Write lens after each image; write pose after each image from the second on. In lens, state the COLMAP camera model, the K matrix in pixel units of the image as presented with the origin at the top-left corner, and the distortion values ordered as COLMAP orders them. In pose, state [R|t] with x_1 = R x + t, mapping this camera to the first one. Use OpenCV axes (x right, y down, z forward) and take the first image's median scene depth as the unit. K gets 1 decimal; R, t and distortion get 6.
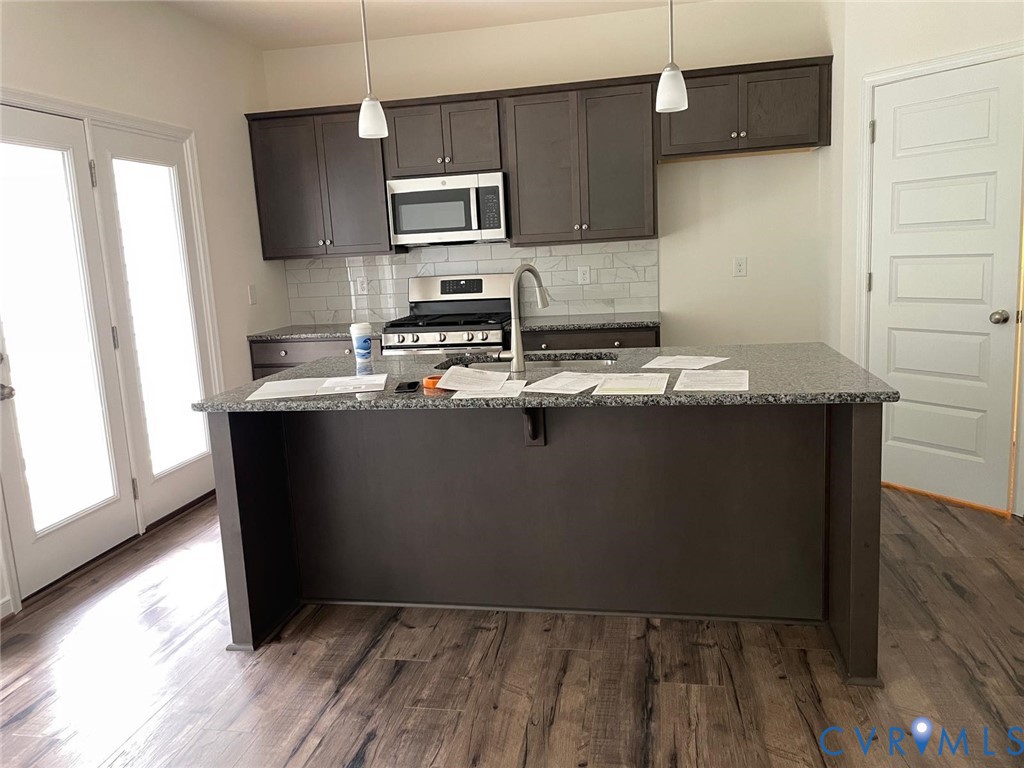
lens RADIAL K [[770.6, 0, 512.0], [0, 770.6, 384.0], [0, 0, 1]] dist [0.076763, -0.099126]
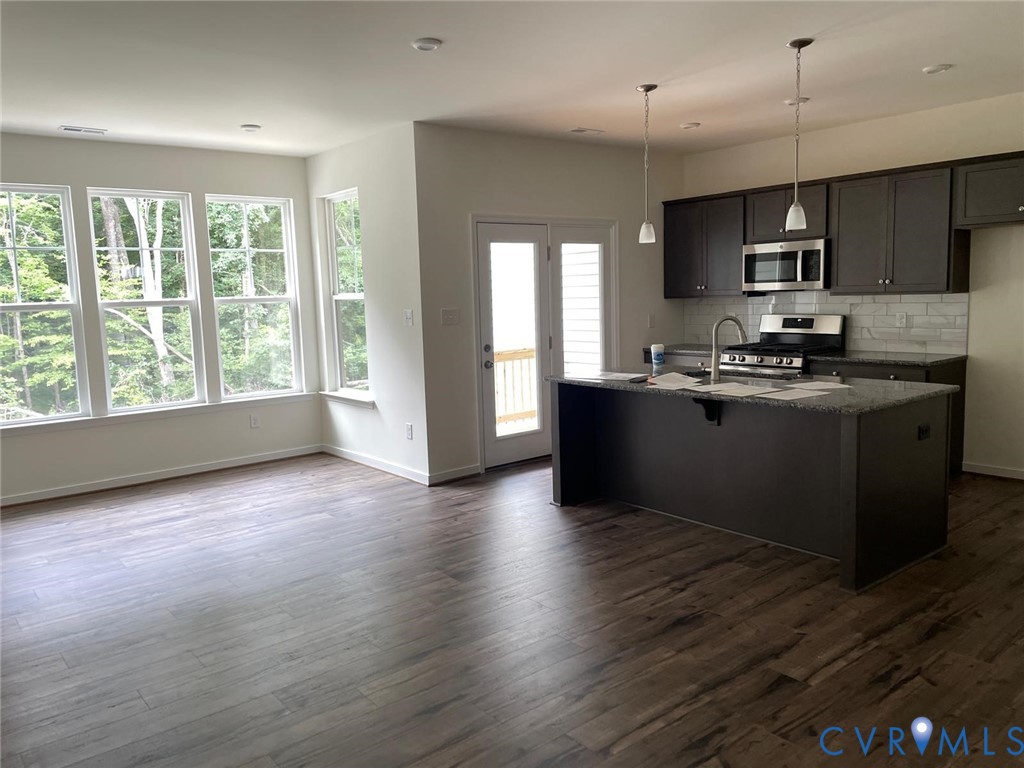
lens RADIAL K [[770.6, 0, 512.0], [0, 770.6, 384.0], [0, 0, 1]] dist [0.076763, -0.099126]
pose [[0.770846, 0.108189, -0.627767, 0.441716], [-0.121222, 0.992378, 0.022175, 0.005145], [0.625381, 0.059006, 0.778086, -0.348525]]
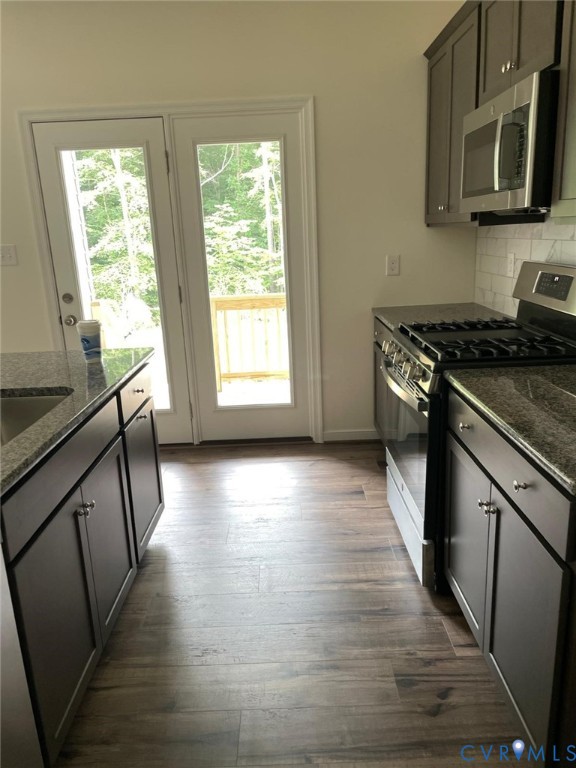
lens RADIAL K [[577.9, 0, 288.0], [0, 577.9, 384.0], [0, 0, 1]] dist [0.076763, -0.099126]
pose [[0.190192, 0.296916, -0.935771, 0.377190], [-0.137611, 0.951822, 0.274040, -0.166161], [0.972055, 0.076652, 0.221888, 0.785907]]
